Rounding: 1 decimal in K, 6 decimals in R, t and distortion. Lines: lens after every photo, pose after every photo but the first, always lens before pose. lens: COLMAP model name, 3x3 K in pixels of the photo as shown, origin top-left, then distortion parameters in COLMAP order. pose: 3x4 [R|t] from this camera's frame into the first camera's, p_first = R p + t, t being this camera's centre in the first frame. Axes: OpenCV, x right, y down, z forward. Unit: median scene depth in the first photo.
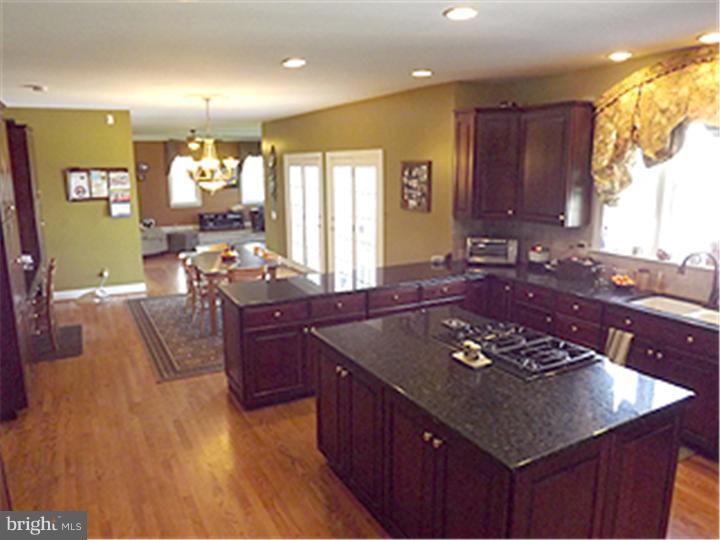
lens RADIAL K [[527.1, 0, 360.0], [0, 527.1, 270.0], [0, 0, 1]] dist [-0.038735, 0.003371]
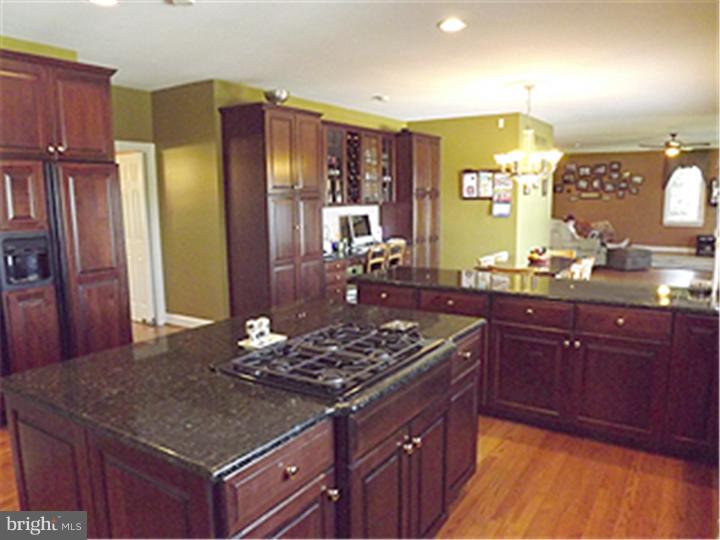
lens RADIAL K [[527.1, 0, 360.0], [0, 527.1, 270.0], [0, 0, 1]] dist [-0.038735, 0.003371]
pose [[0.467061, 0.132077, -0.874305, 0.344998], [-0.175818, 0.982910, 0.054560, -0.005211], [0.866569, 0.128236, 0.482301, 0.275907]]
